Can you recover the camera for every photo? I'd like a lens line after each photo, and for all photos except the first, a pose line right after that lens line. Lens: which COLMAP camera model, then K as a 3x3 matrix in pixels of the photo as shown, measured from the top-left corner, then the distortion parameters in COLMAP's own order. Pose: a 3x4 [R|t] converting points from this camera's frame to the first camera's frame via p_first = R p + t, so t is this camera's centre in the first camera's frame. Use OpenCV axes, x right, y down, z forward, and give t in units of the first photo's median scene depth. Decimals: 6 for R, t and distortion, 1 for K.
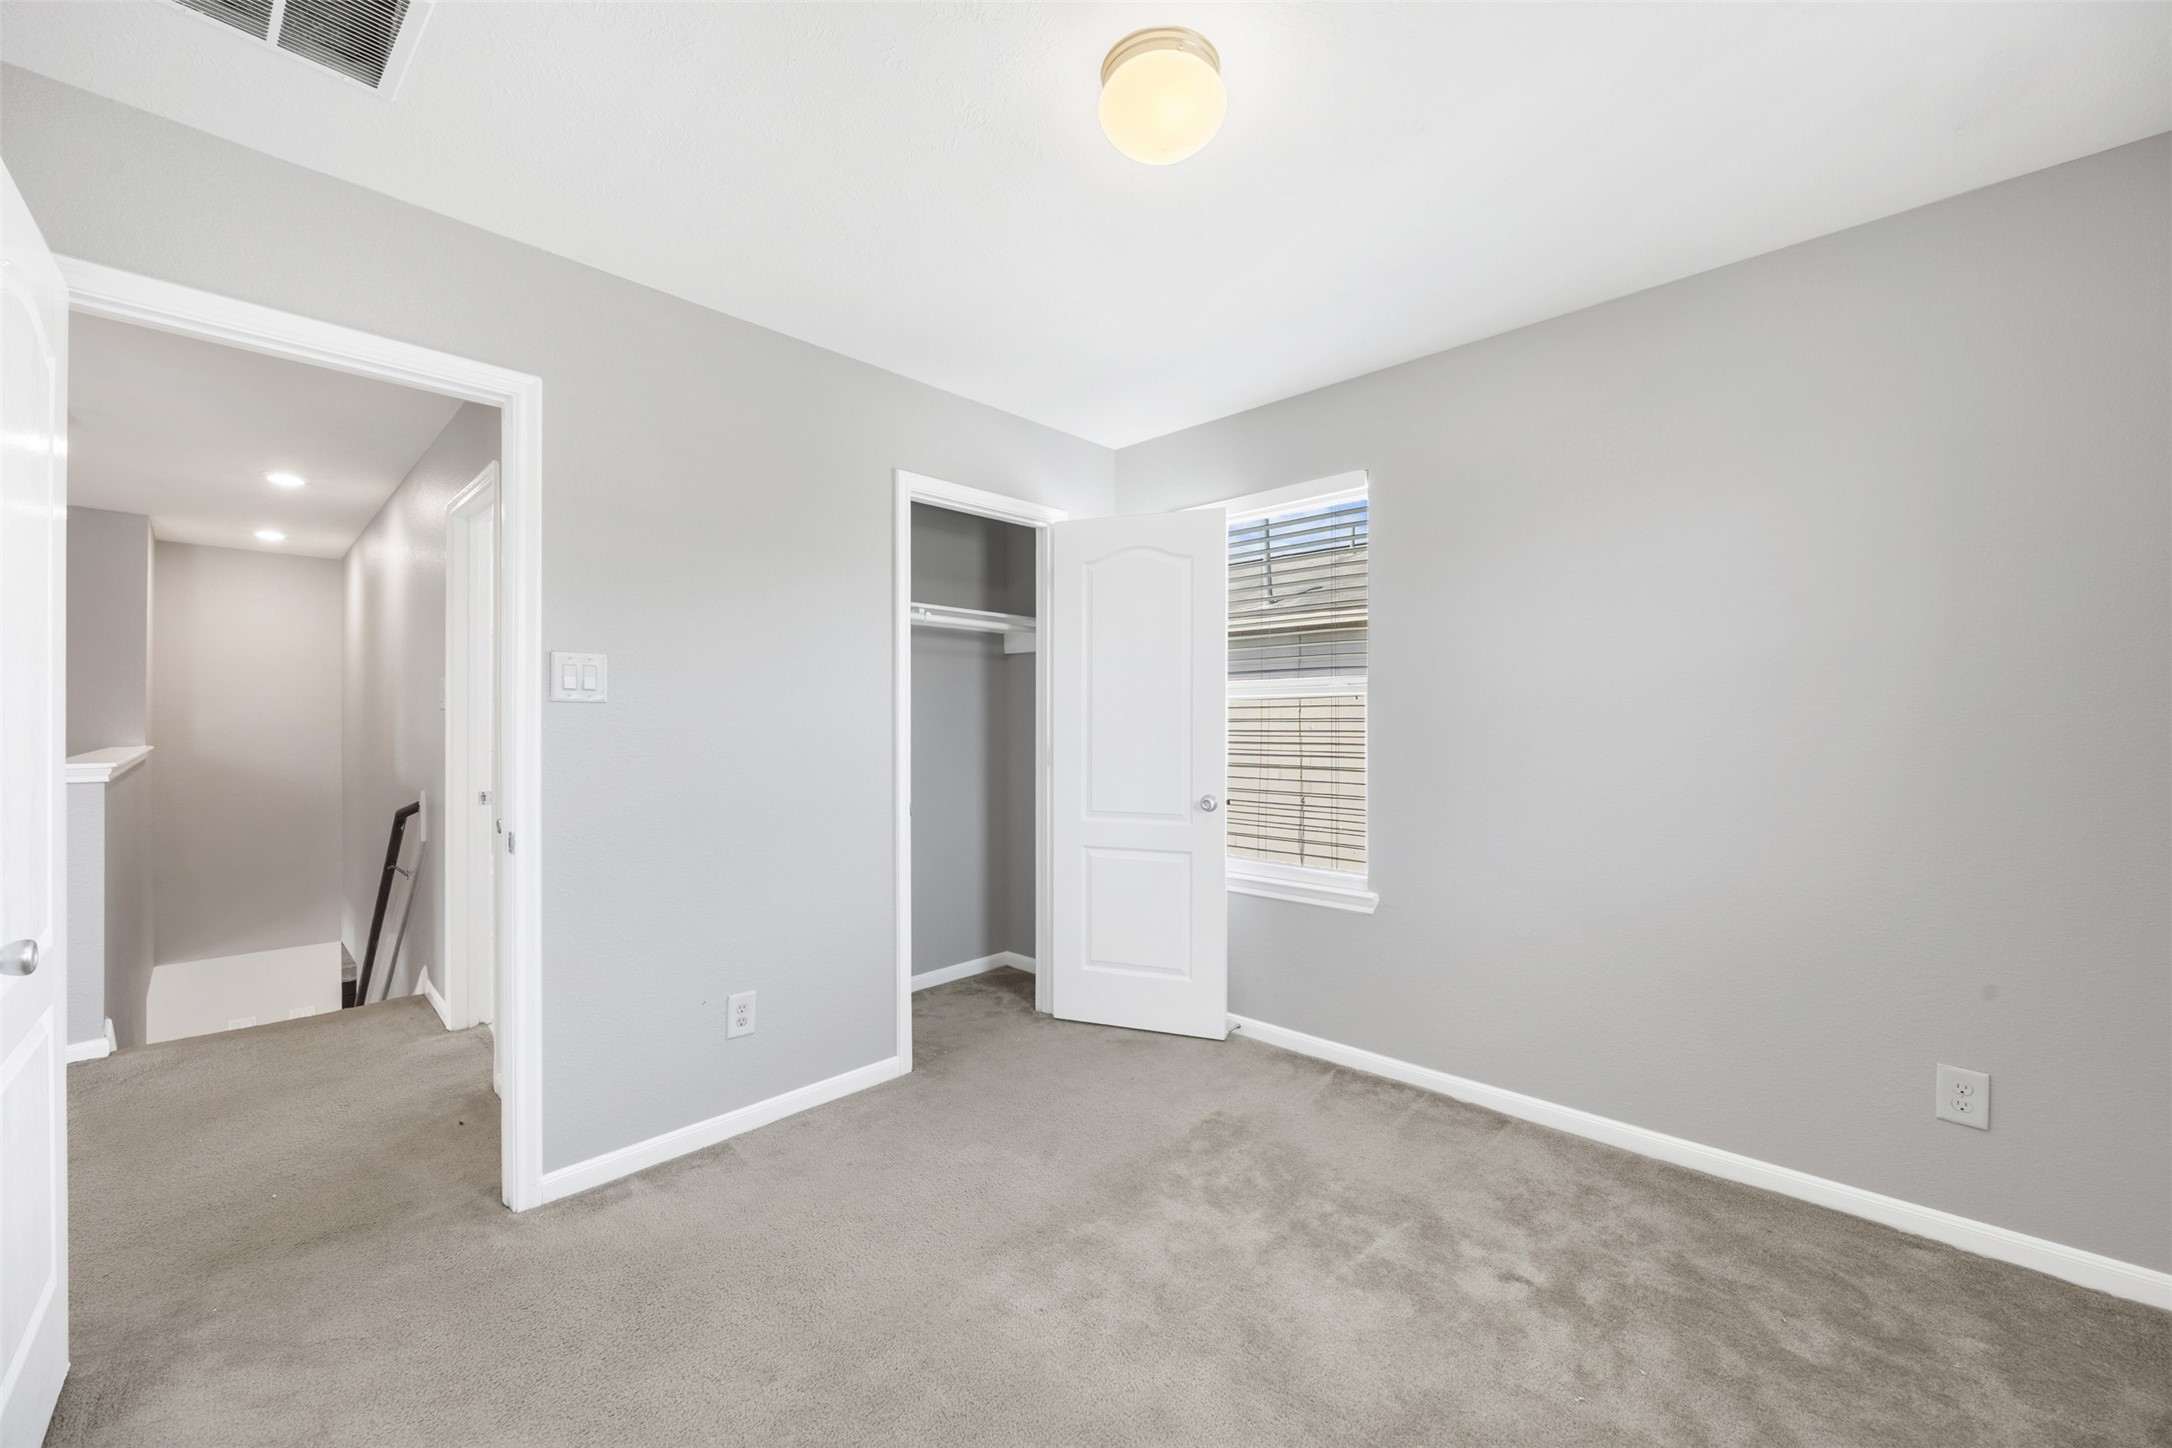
lens RADIAL K [[834.9, 0, 1085.4], [0, 834.9, 724.3], [0, 0, 1]] dist [0.000003, -0.000004]
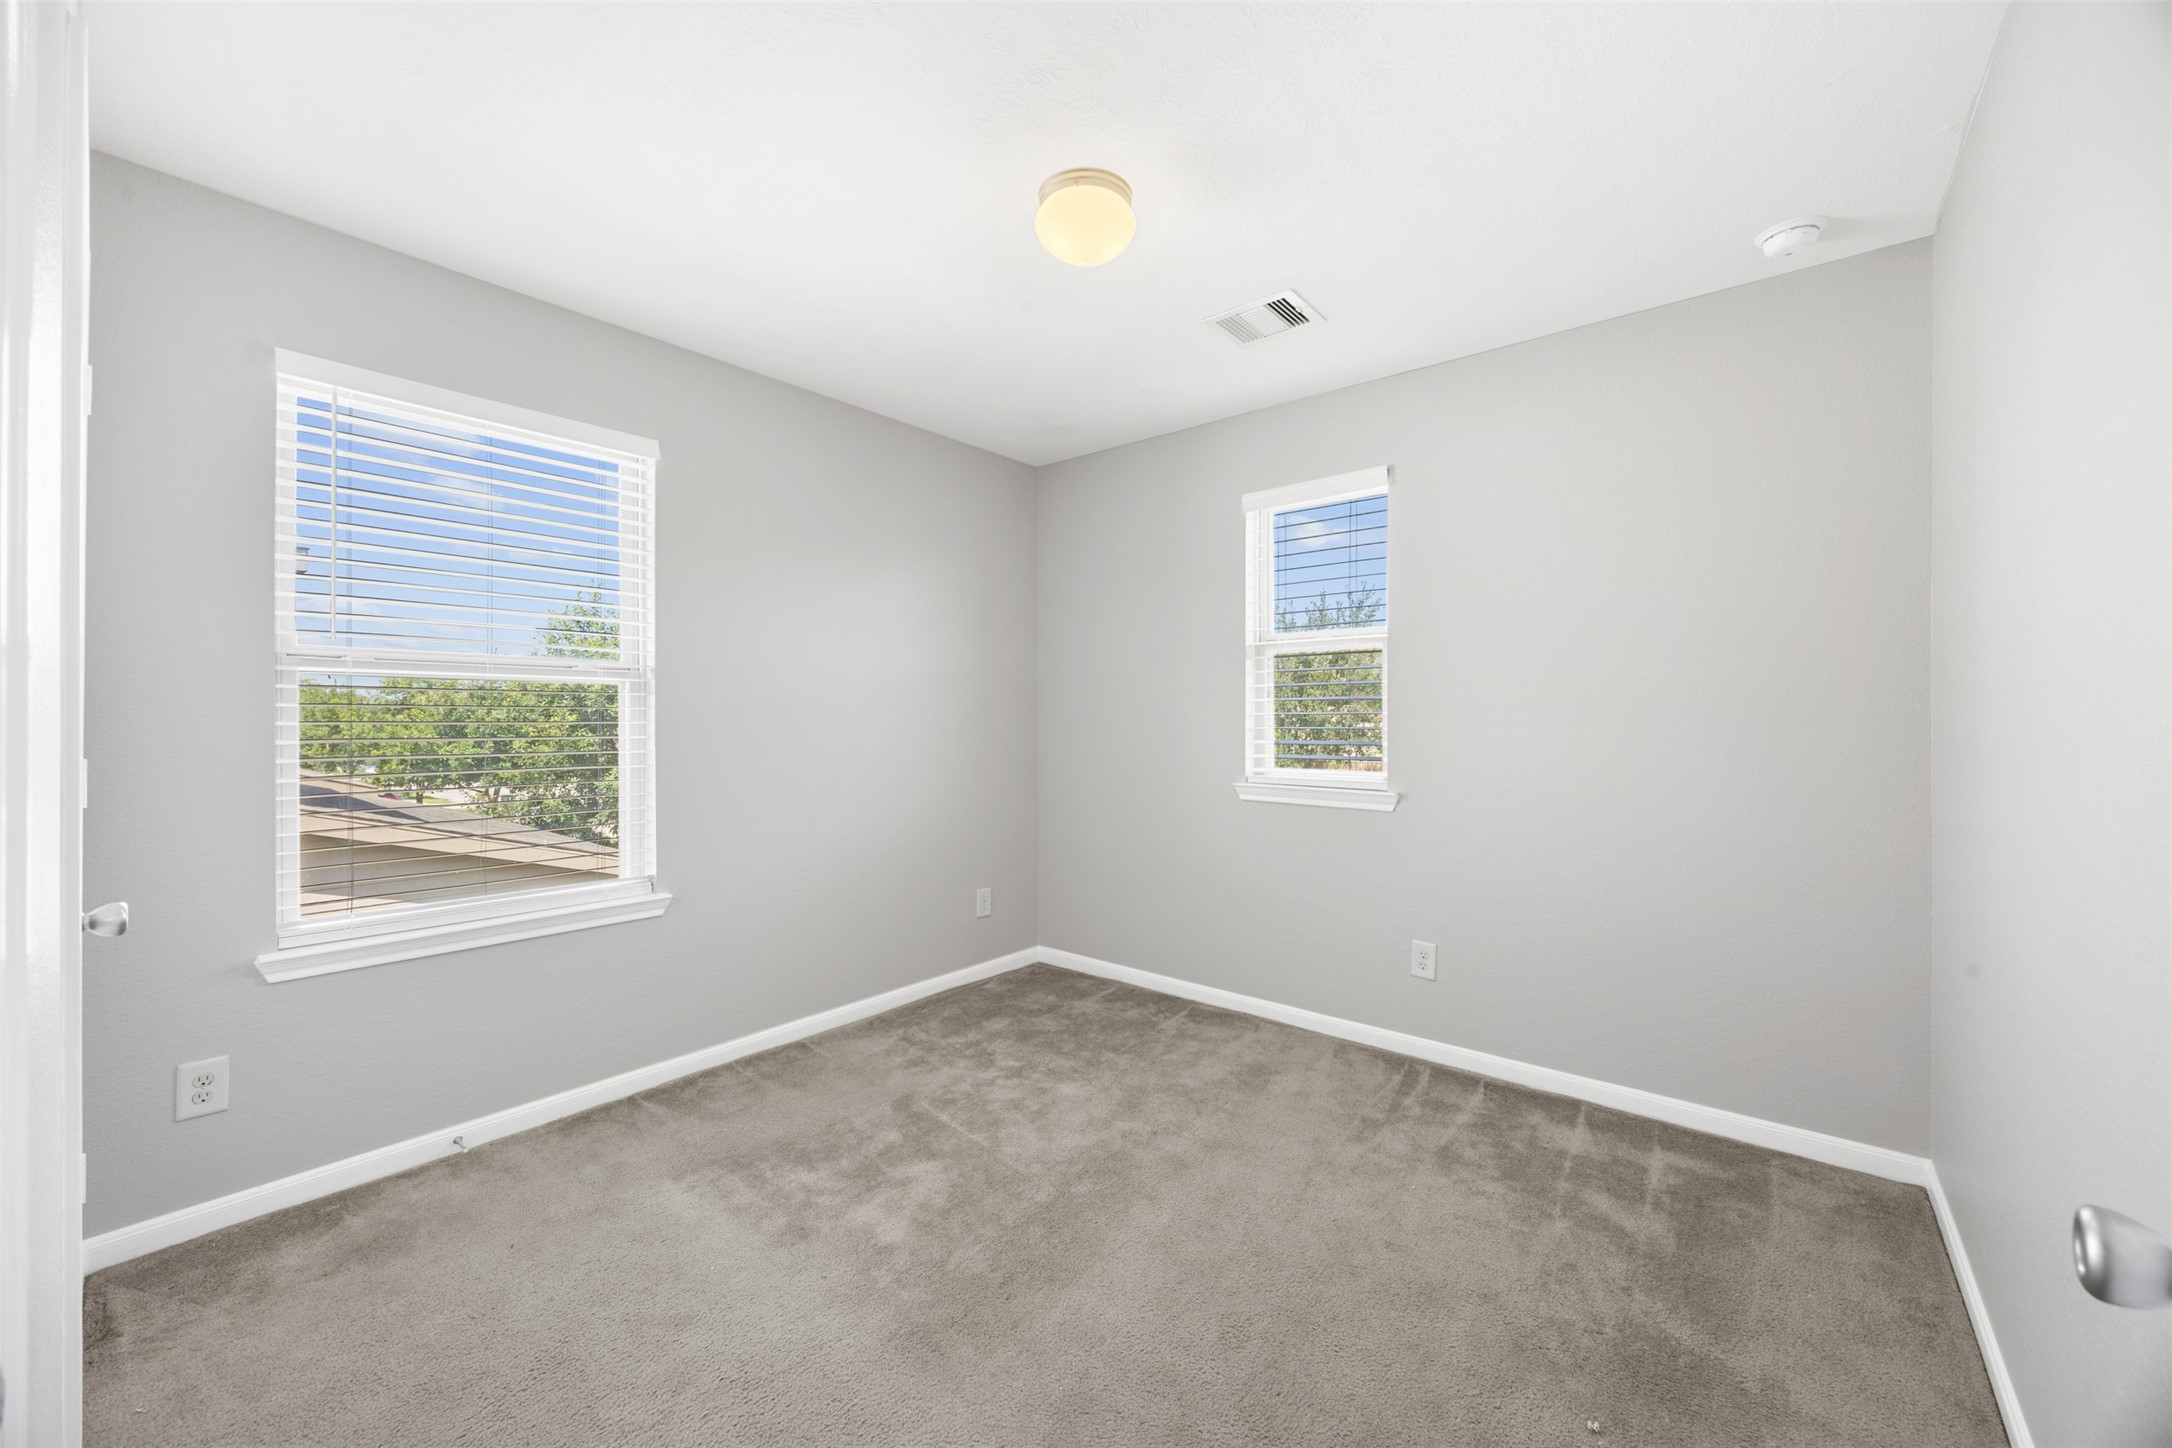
lens RADIAL K [[834.9, 0, 1087.5], [0, 834.9, 723.4], [0, 0, 1]] dist [0.000003, -0.000004]
pose [[-0.088817, -0.000060, 0.996048, -0.695604], [-0.008707, 0.999962, -0.000717, 0.009056], [-0.996010, -0.008737, -0.088814, 0.665323]]
